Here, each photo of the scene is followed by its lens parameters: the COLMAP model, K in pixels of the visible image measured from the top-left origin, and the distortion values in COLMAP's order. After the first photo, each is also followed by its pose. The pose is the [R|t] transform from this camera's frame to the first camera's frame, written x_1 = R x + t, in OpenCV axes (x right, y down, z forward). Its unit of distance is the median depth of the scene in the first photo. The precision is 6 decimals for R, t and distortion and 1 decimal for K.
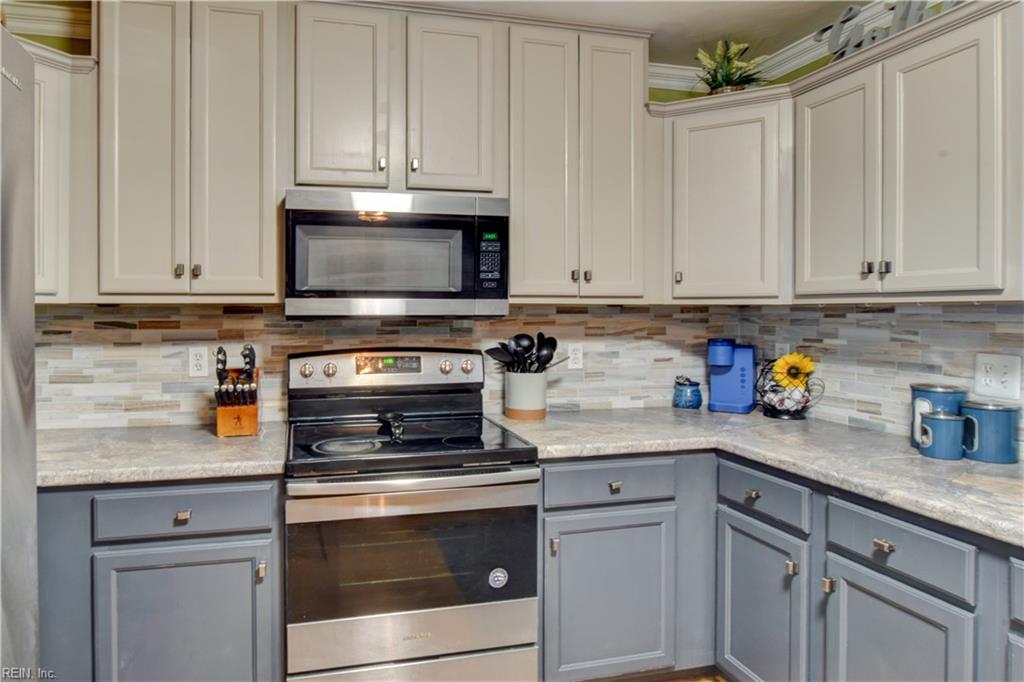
lens RADIAL K [[702.3, 0, 428.2], [0, 702.3, 311.4], [0, 0, 1]] dist [-0.016555, 0.000654]
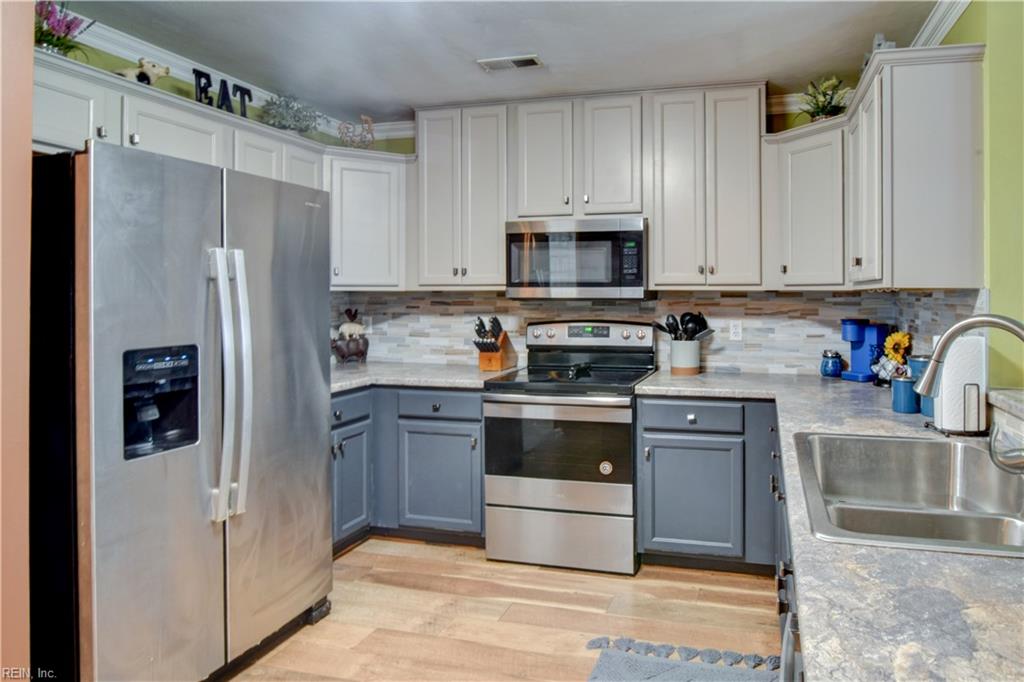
lens RADIAL K [[743.1, 0, 515.7], [0, 743.1, 290.9], [0, 0, 1]] dist [-0.028879, 0.003558]
pose [[0.833125, -0.001891, -0.553081, 0.698159], [-0.001509, 0.999983, -0.005692, -0.000341], [0.553082, 0.005577, 0.833108, -0.396349]]
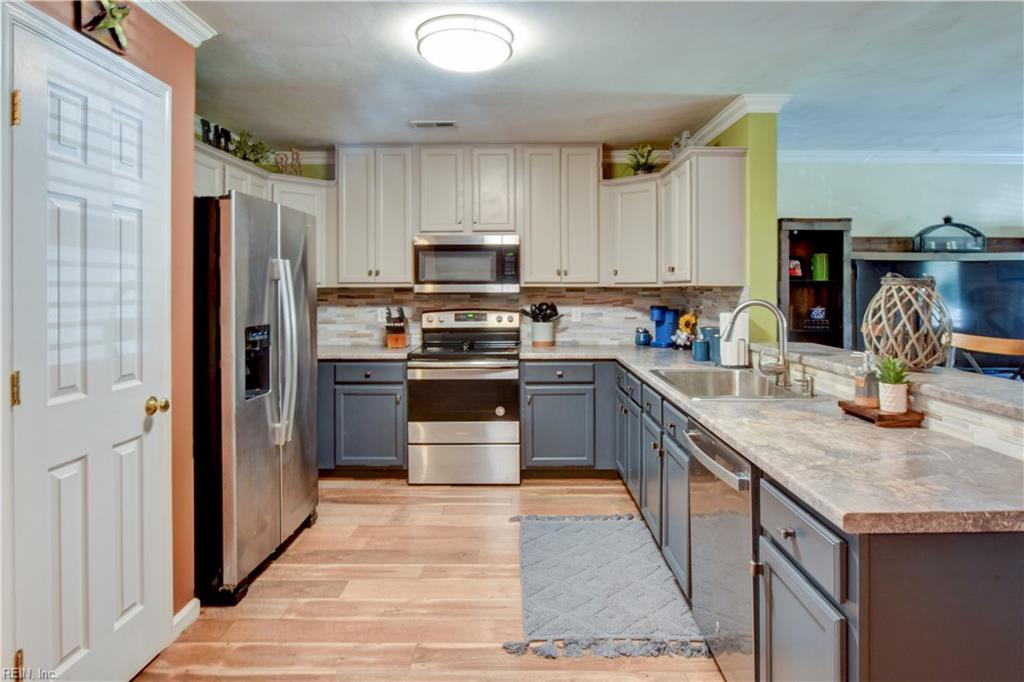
lens RADIAL K [[791.9, 0, 413.5], [0, 791.9, 288.7], [0, 0, 1]] dist [-0.028753, -0.012210]
pose [[0.932621, -0.001493, -0.360853, 0.619879], [0.000935, 0.999998, -0.001720, -0.001529], [0.360855, 0.001267, 0.932621, -1.185367]]
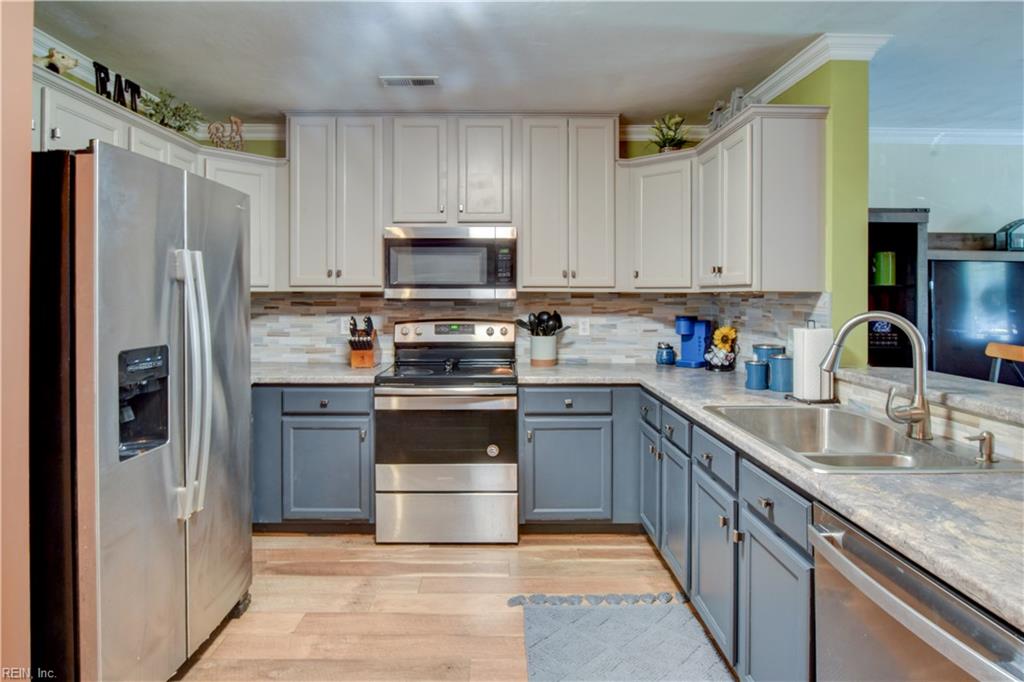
lens RADIAL K [[746.3, 0, 438.8], [0, 746.3, 295.0], [0, 0, 1]] dist [-0.027175, -0.000197]
pose [[0.952805, 0.002738, -0.303569, 0.441014], [-0.002994, 0.999995, -0.000377, -0.001978], [0.303567, 0.001268, 0.952809, -0.662577]]
